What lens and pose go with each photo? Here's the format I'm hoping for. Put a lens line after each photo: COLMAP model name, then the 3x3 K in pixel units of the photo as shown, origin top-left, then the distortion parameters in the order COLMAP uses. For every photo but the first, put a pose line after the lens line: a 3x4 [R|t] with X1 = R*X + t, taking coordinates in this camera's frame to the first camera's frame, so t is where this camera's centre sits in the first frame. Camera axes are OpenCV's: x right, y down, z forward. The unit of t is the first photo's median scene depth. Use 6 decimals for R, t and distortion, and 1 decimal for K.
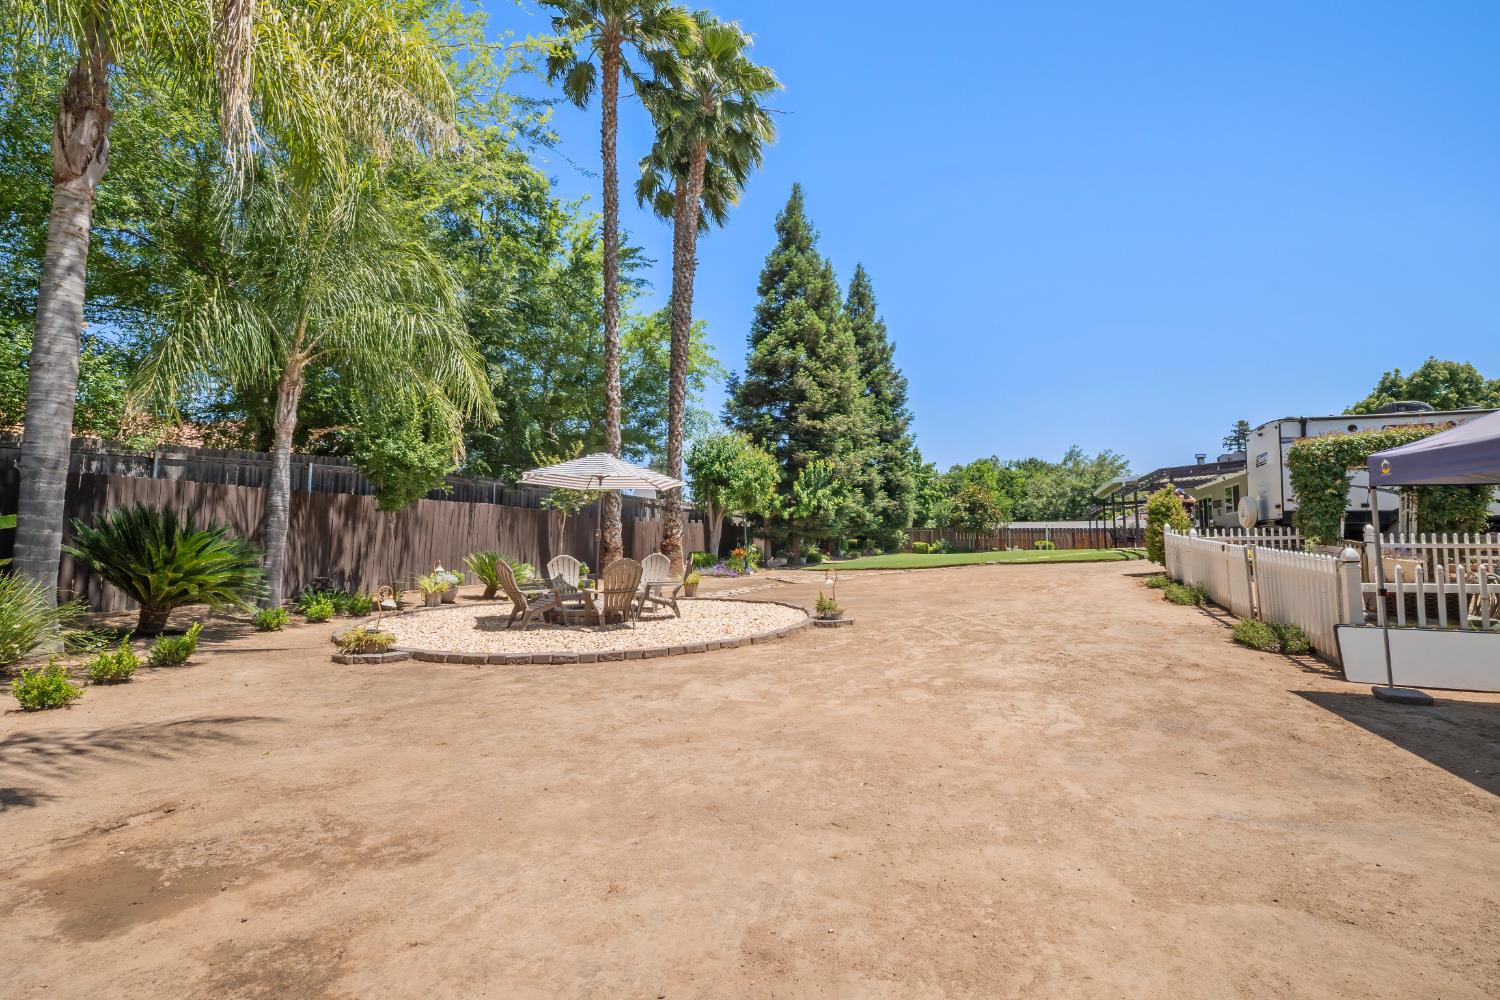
lens RADIAL K [[681.6, 0, 744.8], [0, 681.6, 494.6], [0, 0, 1]] dist [0.021352, -0.001568]
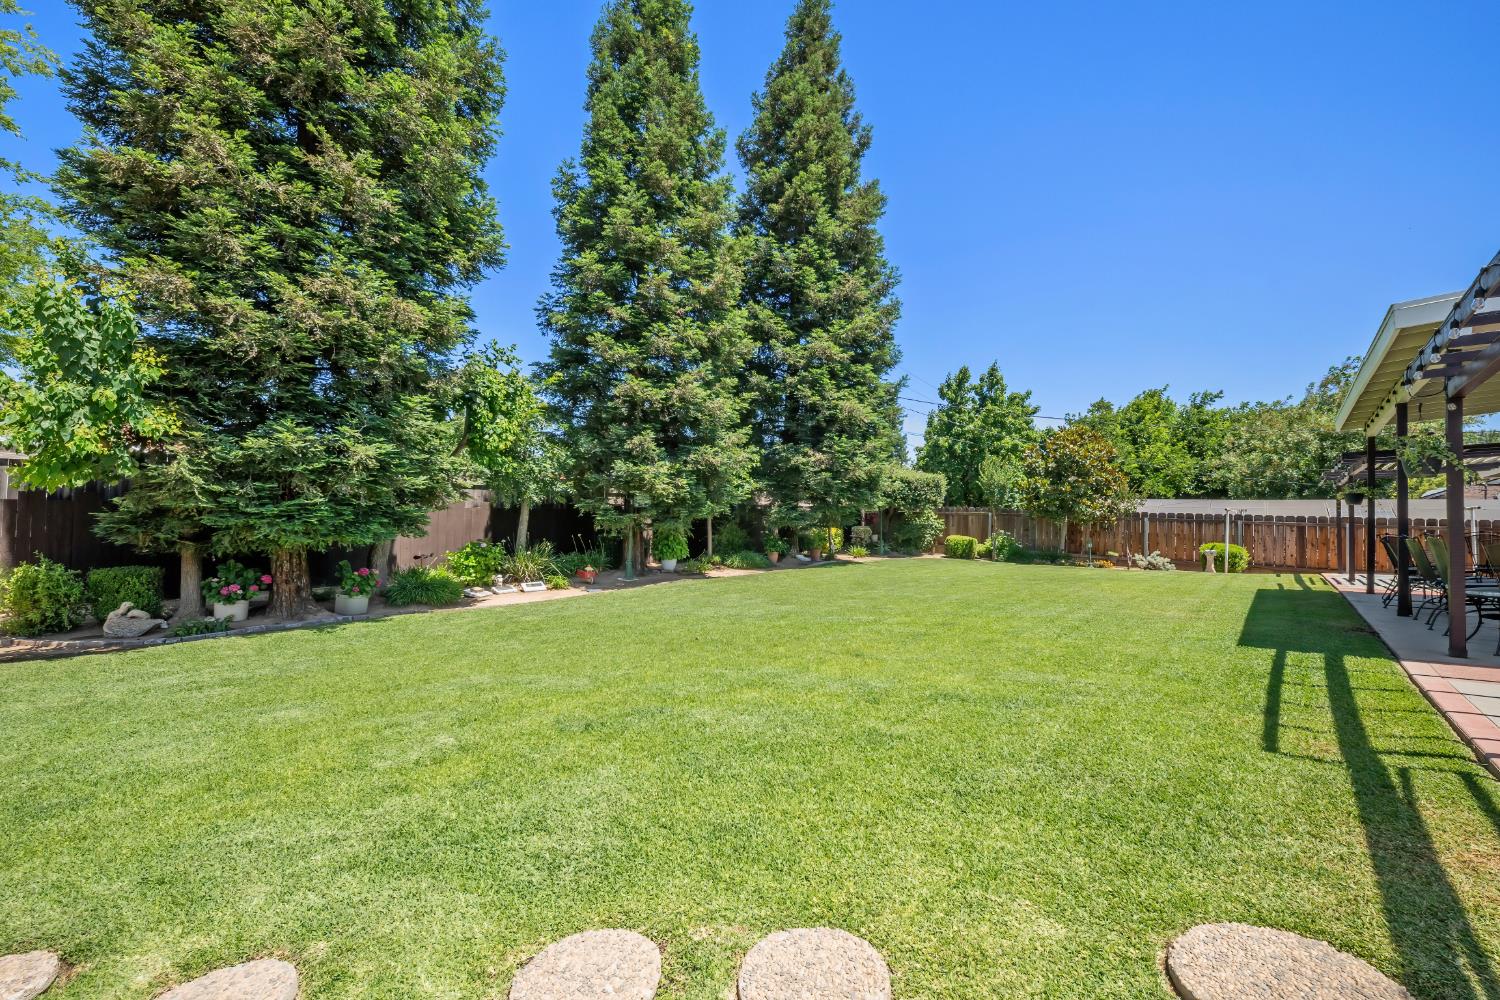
lens RADIAL K [[681.6, 0, 756.0], [0, 681.6, 502.3], [0, 0, 1]] dist [0.021352, -0.001568]
pose [[0.960213, 0.015669, -0.278829, 0.260811], [-0.000123, 0.998448, 0.055684, 0.014760], [0.279268, -0.053434, 0.958725, 0.464768]]
